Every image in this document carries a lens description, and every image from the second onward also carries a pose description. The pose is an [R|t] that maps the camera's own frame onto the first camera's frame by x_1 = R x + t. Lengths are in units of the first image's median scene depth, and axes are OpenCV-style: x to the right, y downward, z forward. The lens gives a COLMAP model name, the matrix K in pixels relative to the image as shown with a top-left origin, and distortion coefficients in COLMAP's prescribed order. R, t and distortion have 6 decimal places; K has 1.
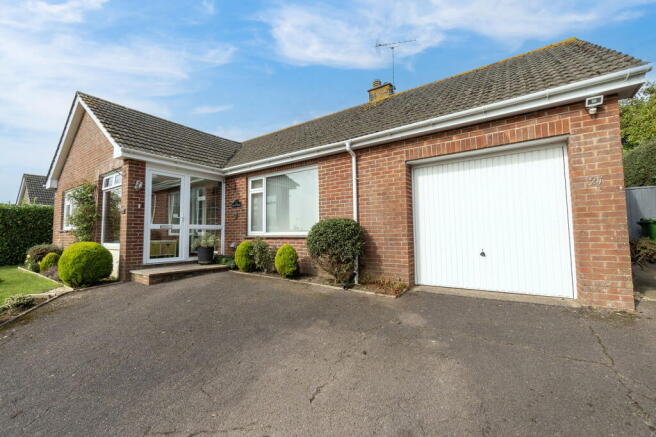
lens RADIAL K [[279.8, 0, 322.8], [0, 279.8, 214.9], [0, 0, 1]] dist [-0.026246, 0.000225]
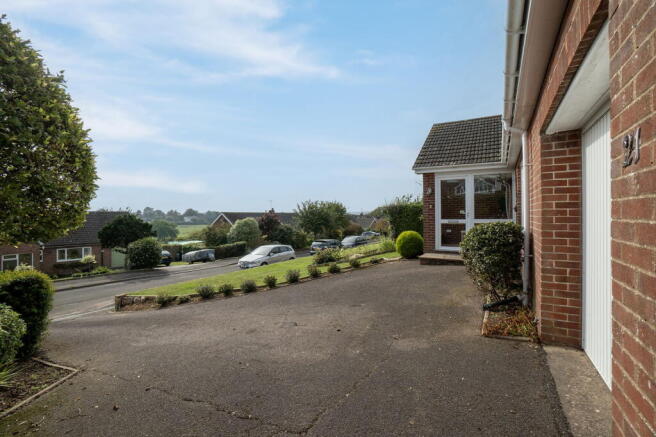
lens RADIAL K [[279.8, 0, 323.7], [0, 279.8, 215.2], [0, 0, 1]] dist [-0.026246, 0.000225]
pose [[0.086542, 0.011540, -0.996181, 0.653704], [0.070488, 0.997356, 0.017677, -0.050692], [0.993751, -0.071748, 0.085500, 0.355068]]
